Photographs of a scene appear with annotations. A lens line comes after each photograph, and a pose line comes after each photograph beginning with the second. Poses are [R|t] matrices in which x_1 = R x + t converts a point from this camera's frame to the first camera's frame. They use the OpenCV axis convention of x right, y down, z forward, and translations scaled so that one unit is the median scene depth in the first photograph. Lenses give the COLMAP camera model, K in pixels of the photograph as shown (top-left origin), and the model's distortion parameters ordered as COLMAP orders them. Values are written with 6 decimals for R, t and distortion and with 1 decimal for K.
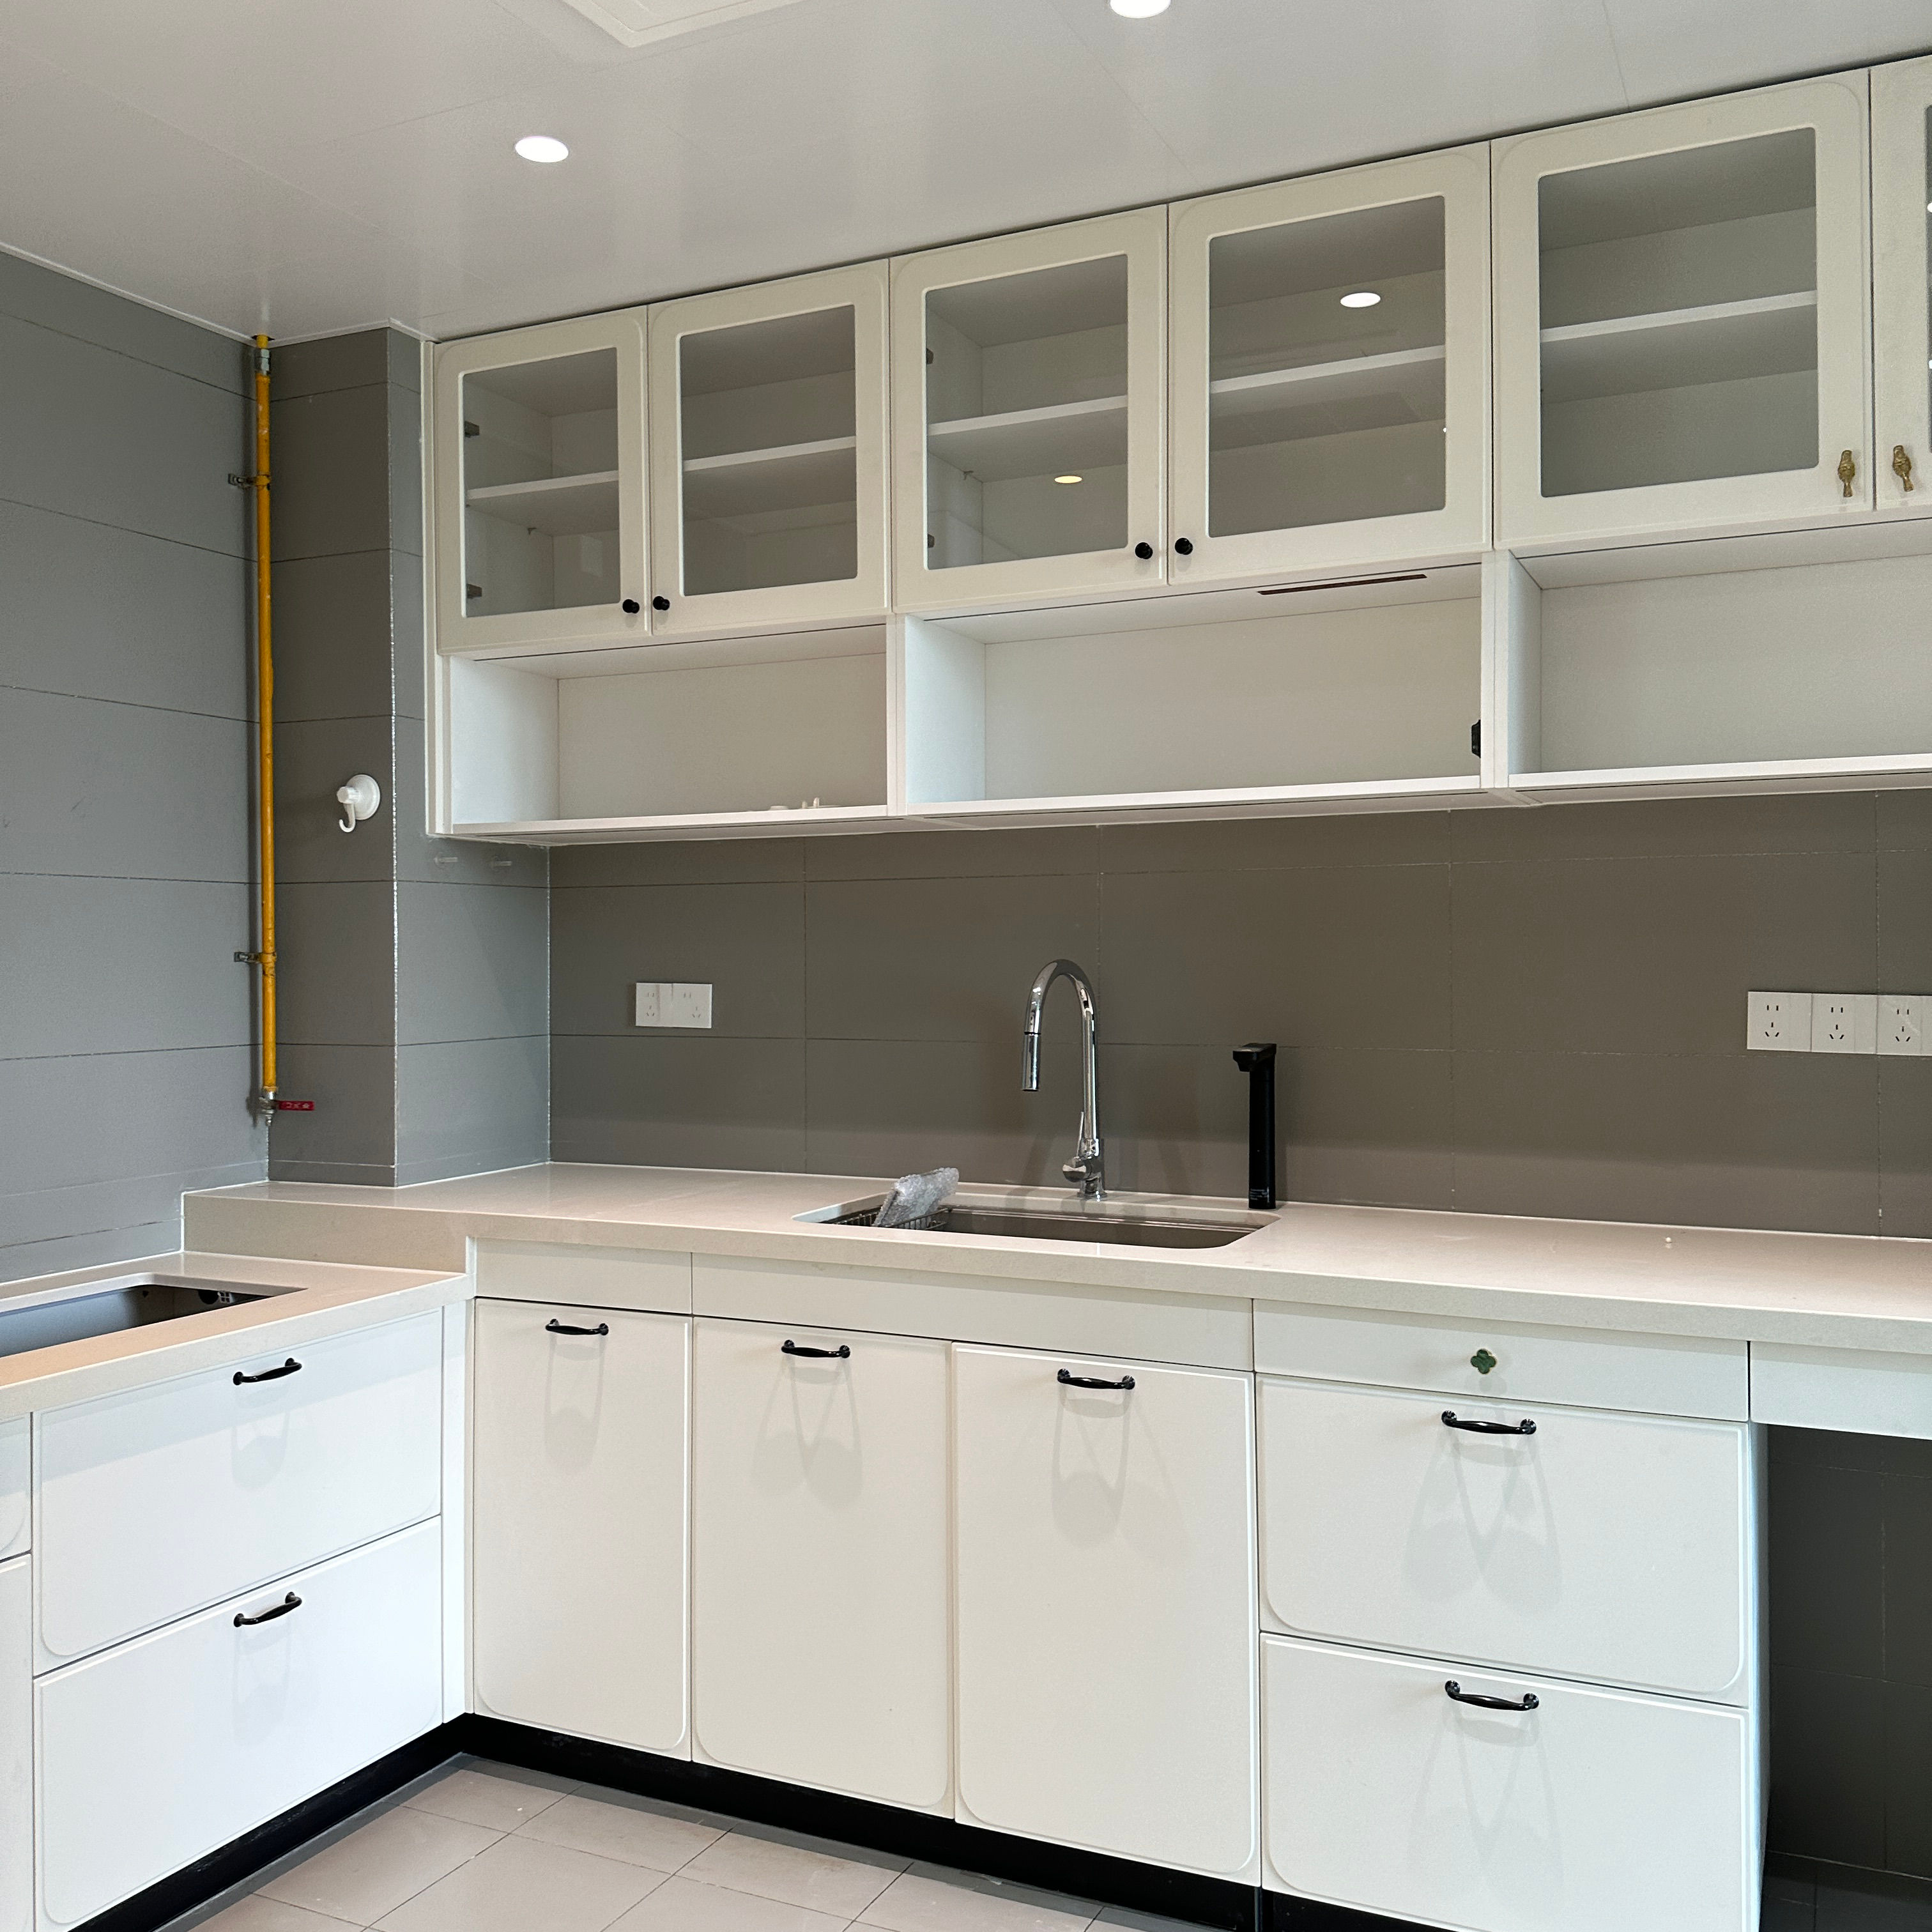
lens RADIAL K [[1776.2, 0, 954.3], [0, 1776.2, 950.9], [0, 0, 1]] dist [0.161951, -0.346884]
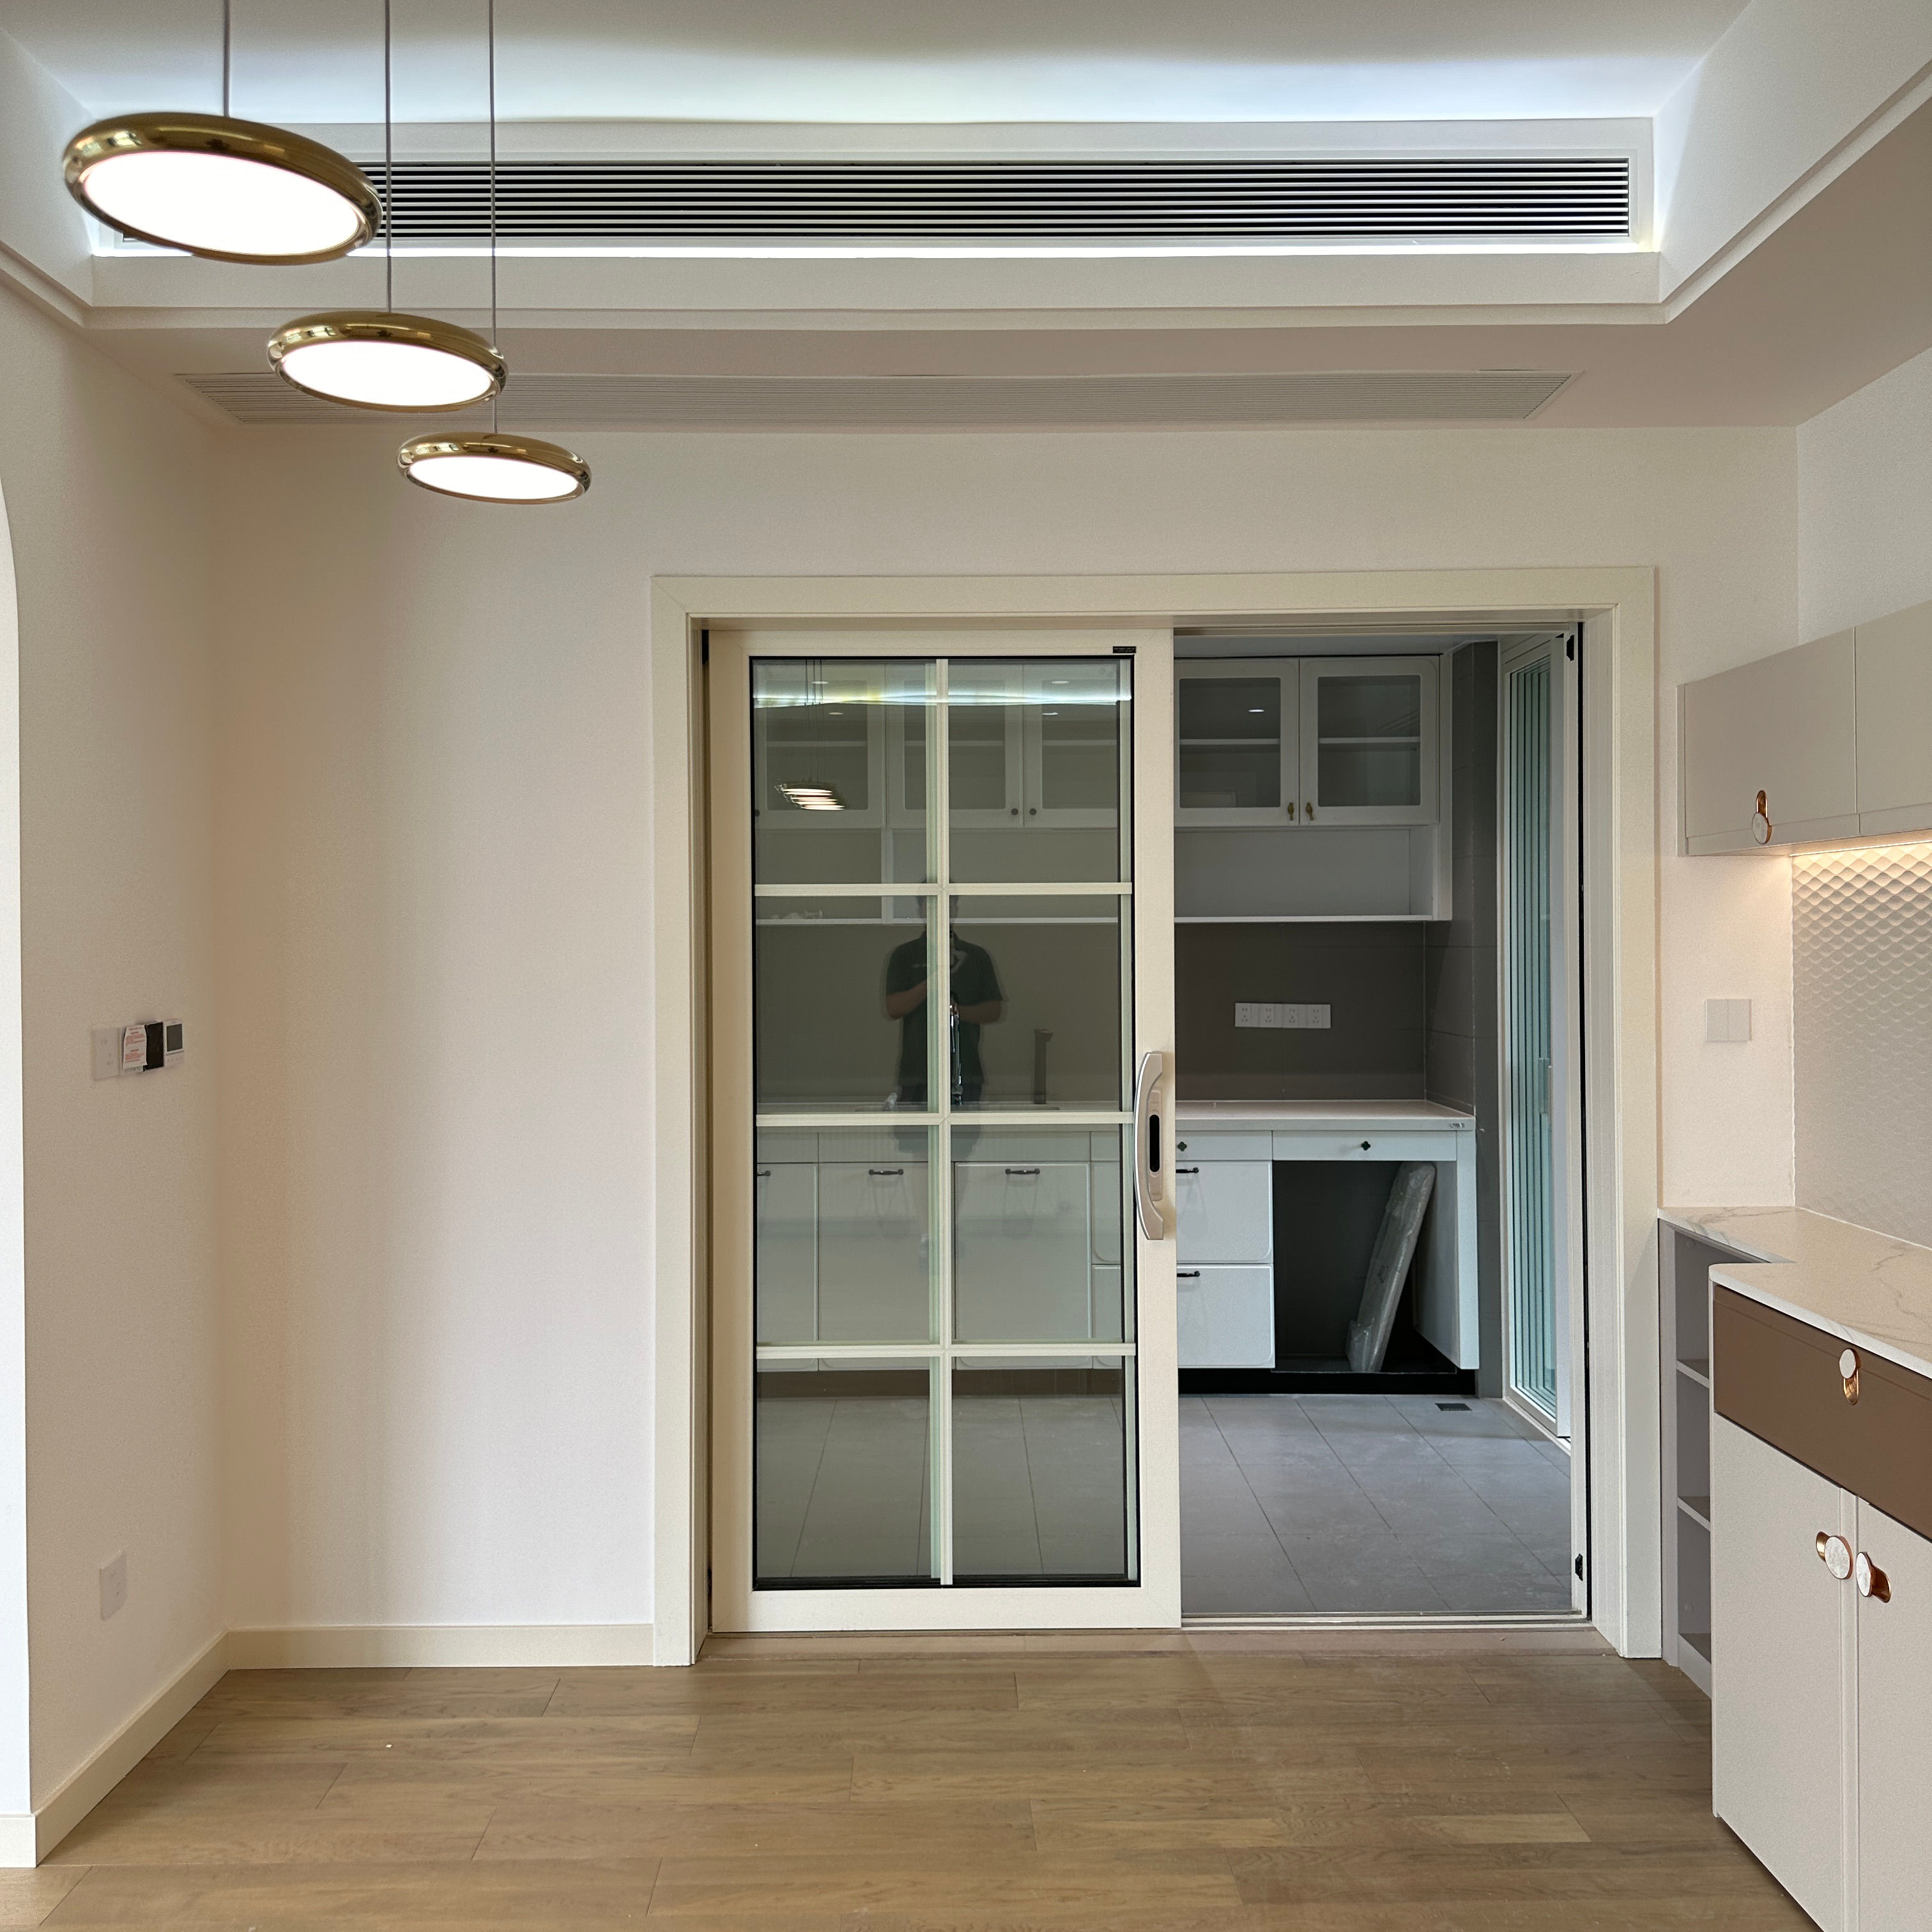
lens RADIAL K [[1804.6, 0, 960.5], [0, 1804.6, 944.7], [0, 0, 1]] dist [0.134020, -0.165778]
pose [[0.894814, 0.000665, 0.446440, -0.980363], [-0.000954, 0.999999, 0.000424, -0.056588], [-0.446439, -0.000805, 0.894814, -1.018279]]
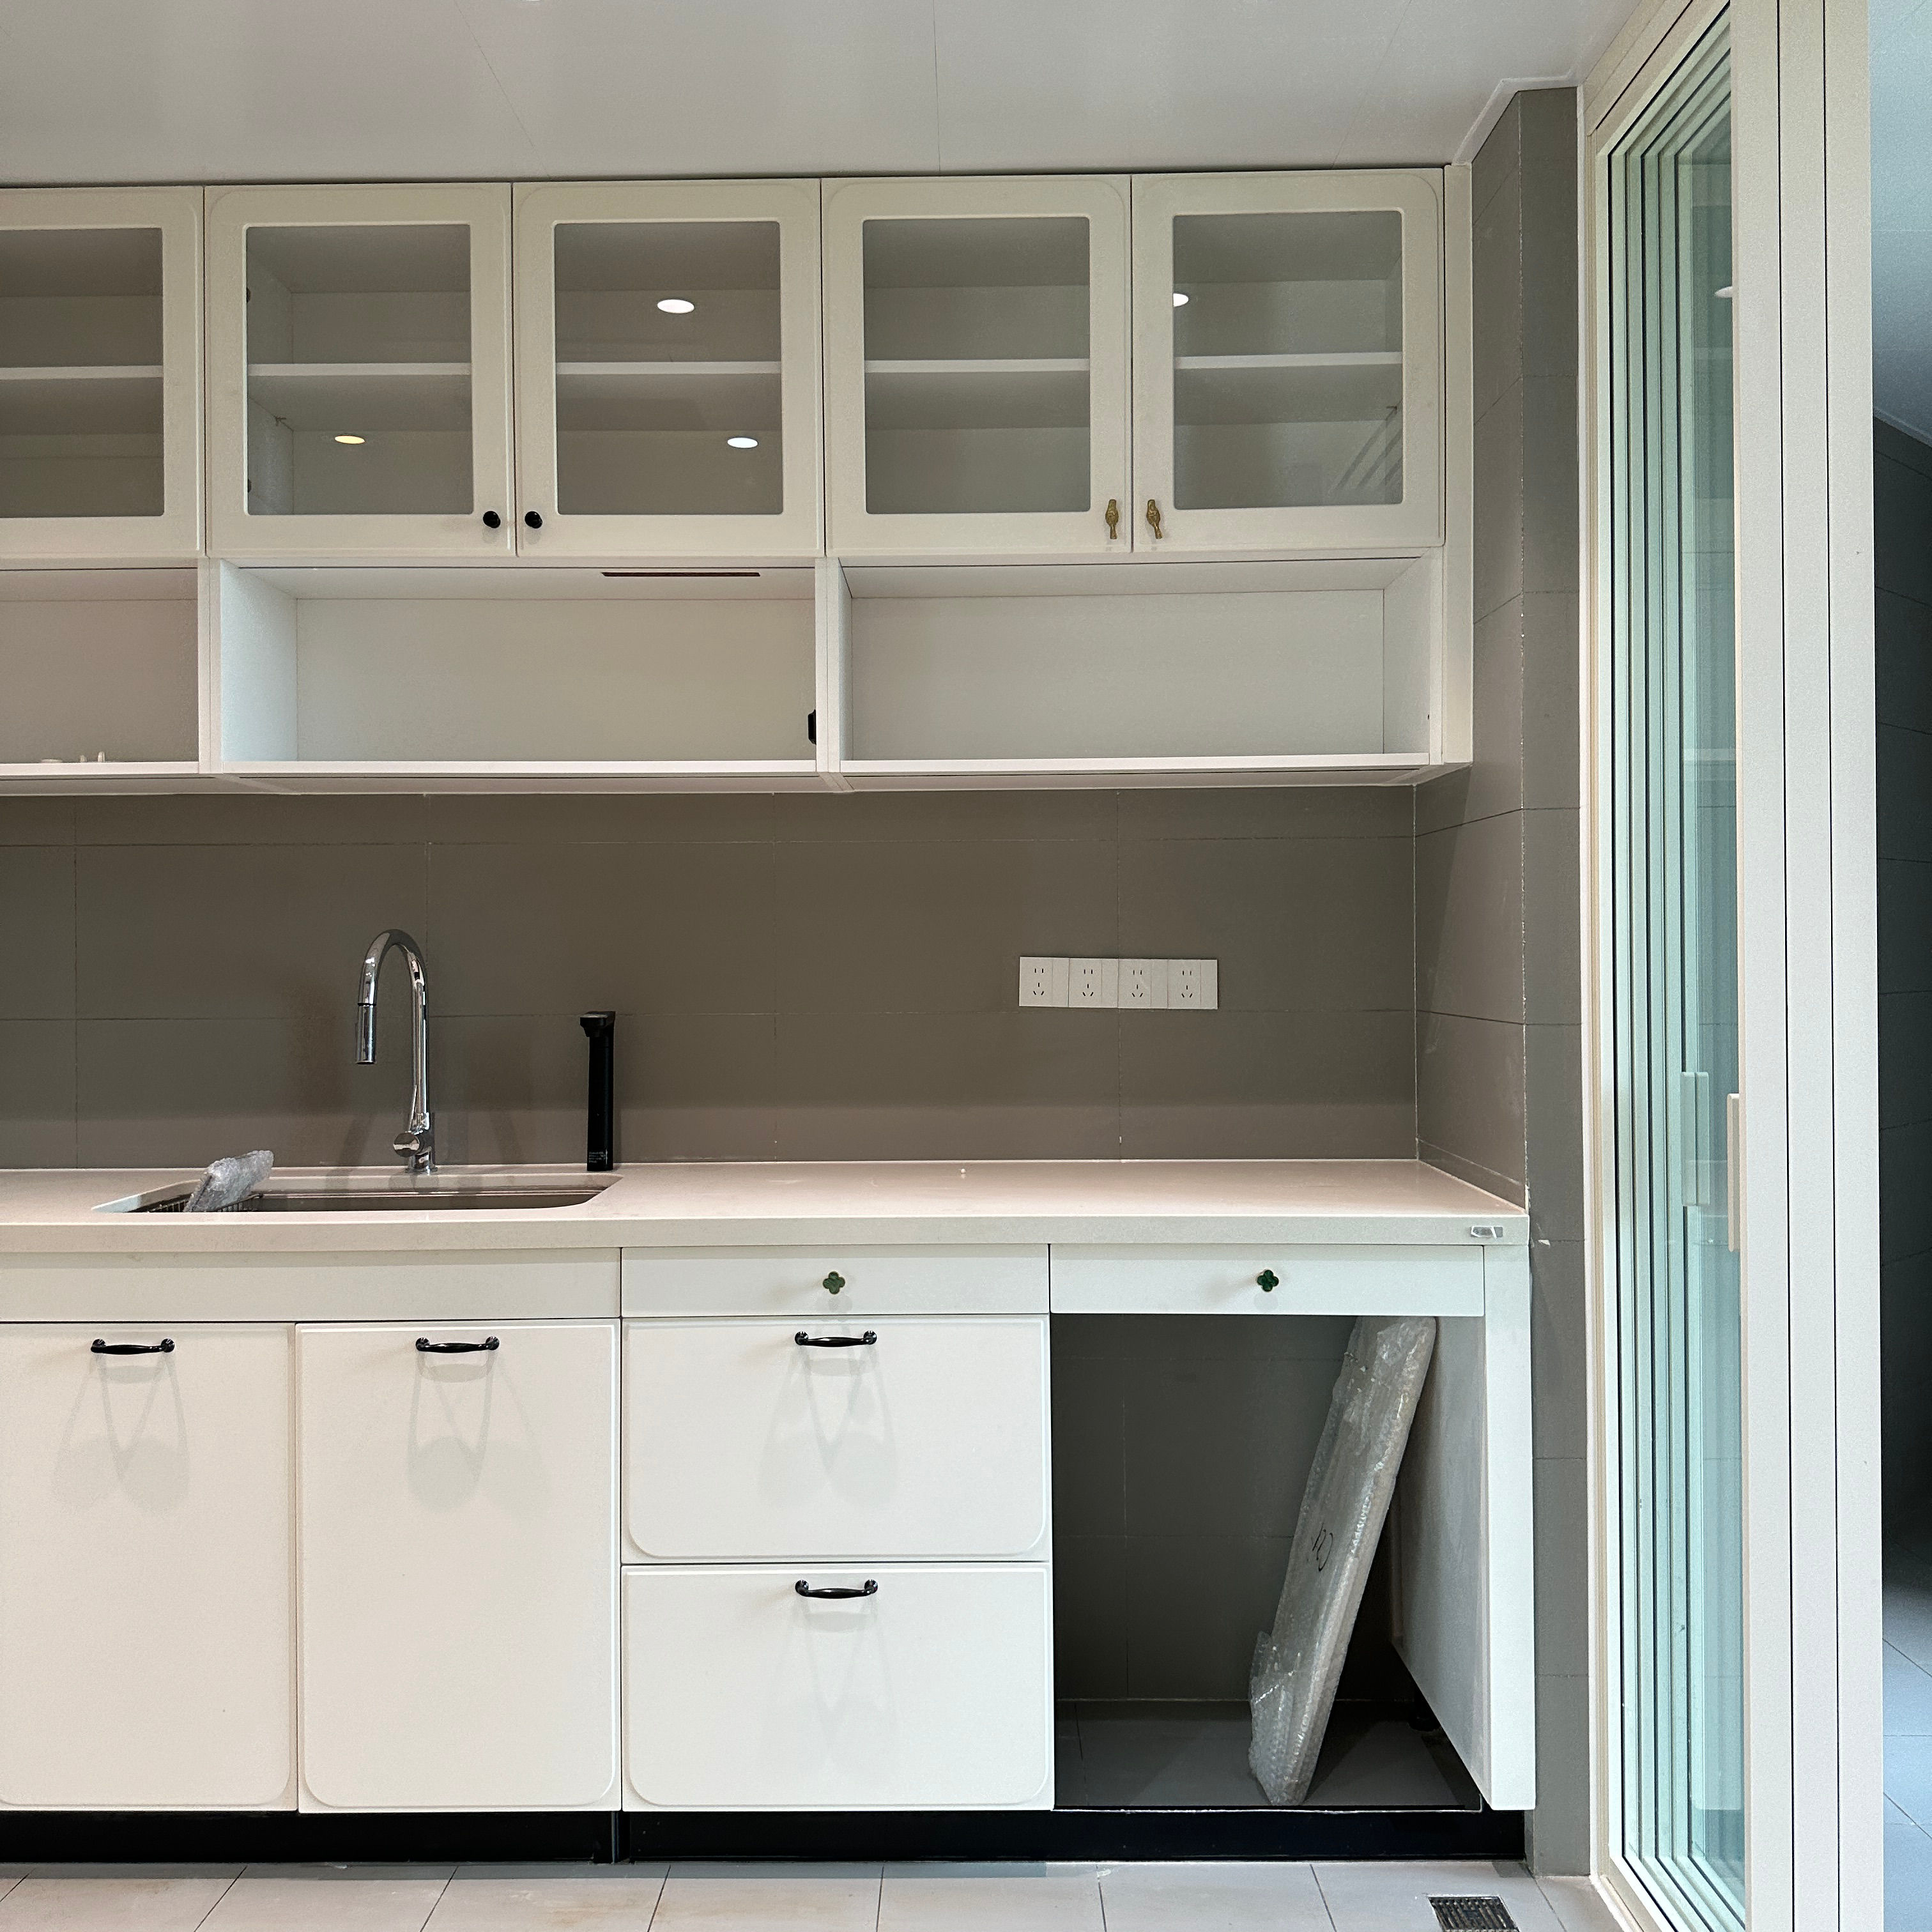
lens RADIAL K [[1776.2, 0, 954.3], [0, 1776.2, 950.9], [0, 0, 1]] dist [0.161951, -0.346884]
pose [[0.903412, 0.000785, 0.428772, -0.093664], [0.000301, 0.999997, -0.002466, 0.021159], [-0.428773, 0.002357, 0.903409, -0.023934]]
